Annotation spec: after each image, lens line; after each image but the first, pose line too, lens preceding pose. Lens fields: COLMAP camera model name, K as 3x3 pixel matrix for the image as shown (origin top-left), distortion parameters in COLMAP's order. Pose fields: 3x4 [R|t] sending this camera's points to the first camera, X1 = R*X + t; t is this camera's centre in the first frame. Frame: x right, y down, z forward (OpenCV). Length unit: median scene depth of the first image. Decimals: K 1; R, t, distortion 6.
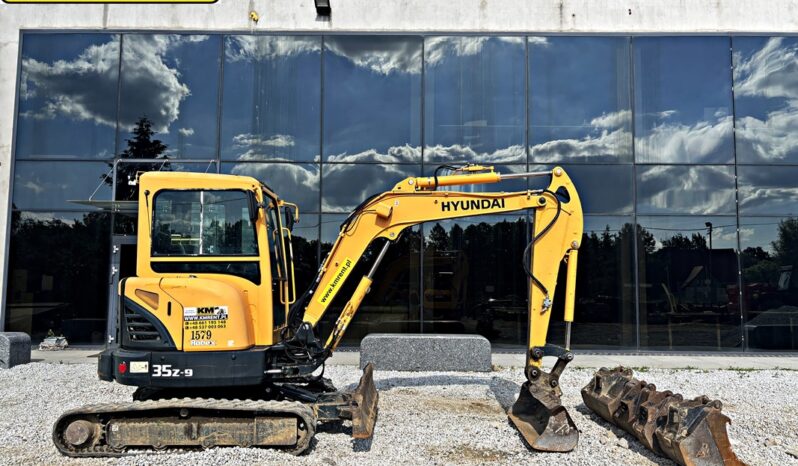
lens RADIAL K [[602.0, 0, 402.4], [0, 602.0, 239.7], [0, 0, 1]] dist [0.045400, -0.056332]
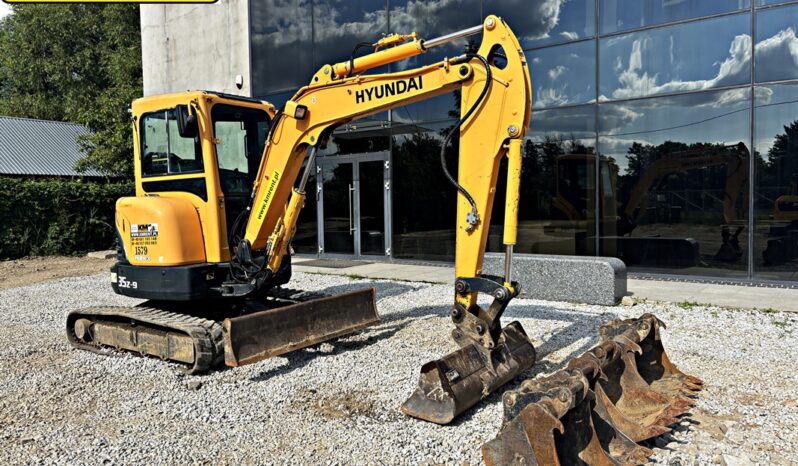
lens RADIAL K [[602.0, 0, 393.0], [0, 602.0, 232.9], [0, 0, 1]] dist [0.045400, -0.056332]
pose [[0.806888, 0.008542, -0.590642, 0.572854], [0.071157, 0.991209, 0.111543, 0.036070], [0.586402, -0.132031, 0.799187, 0.373562]]
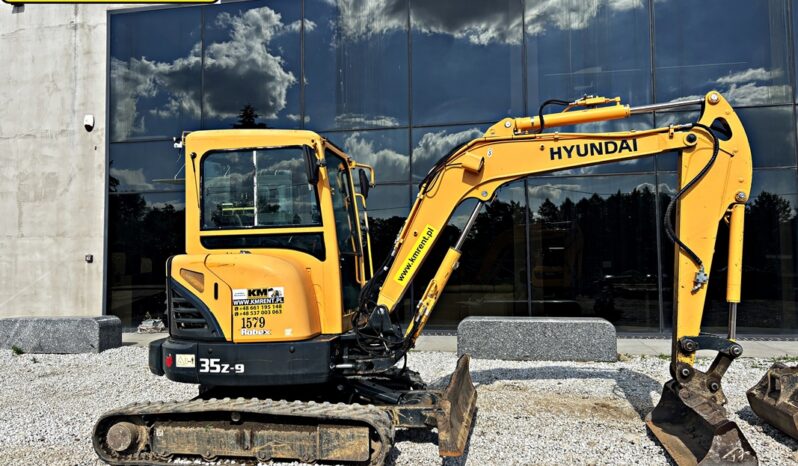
lens RADIAL K [[602.0, 0, 397.1], [0, 602.0, 236.8], [0, 0, 1]] dist [0.045400, -0.056332]
pose [[0.982769, -0.027975, -0.182707, 0.011625], [0.033587, 0.999052, 0.027693, 0.022108], [0.181759, -0.033353, 0.982777, 0.207671]]
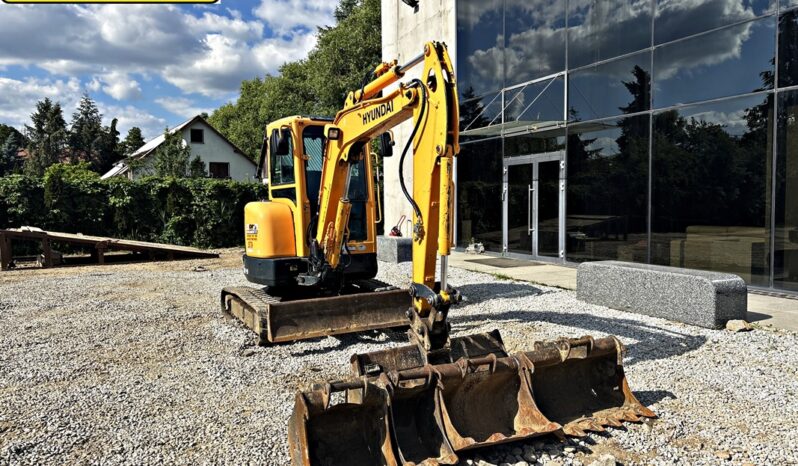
lens RADIAL K [[602.0, 0, 404.0], [0, 602.0, 229.9], [0, 0, 1]] dist [0.045400, -0.056332]
pose [[0.450245, 0.032594, -0.892310, 0.904864], [0.086193, 0.993080, 0.079766, 0.042131], [0.888735, -0.112825, 0.444320, 0.634346]]
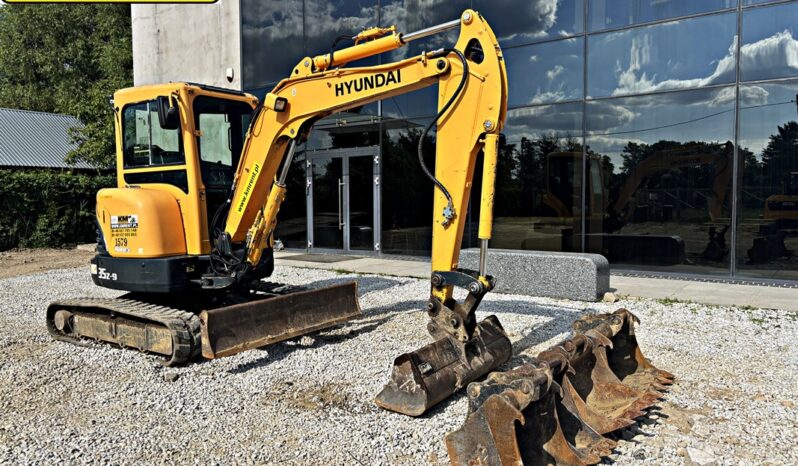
lens RADIAL K [[602.0, 0, 395.8], [0, 602.0, 234.2], [0, 0, 1]] dist [0.045400, -0.056332]
pose [[0.813658, 0.021354, -0.580952, 0.592315], [0.060219, 0.990853, 0.120761, 0.040587], [0.578217, -0.133243, 0.804930, 0.385034]]
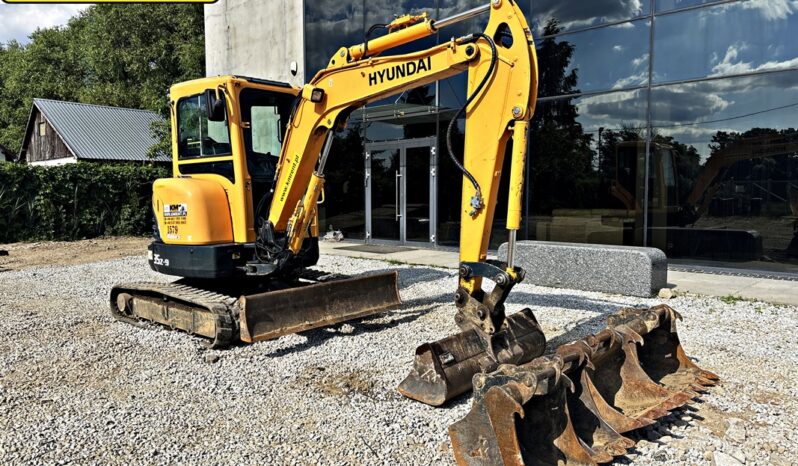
lens RADIAL K [[602.0, 0, 393.1], [0, 602.0, 240.4], [0, 0, 1]] dist [0.045400, -0.056332]
pose [[0.735501, 0.044198, -0.676080, 0.632298], [0.065182, 0.988625, 0.135541, 0.047548], [0.674381, -0.143759, 0.724254, 0.418607]]
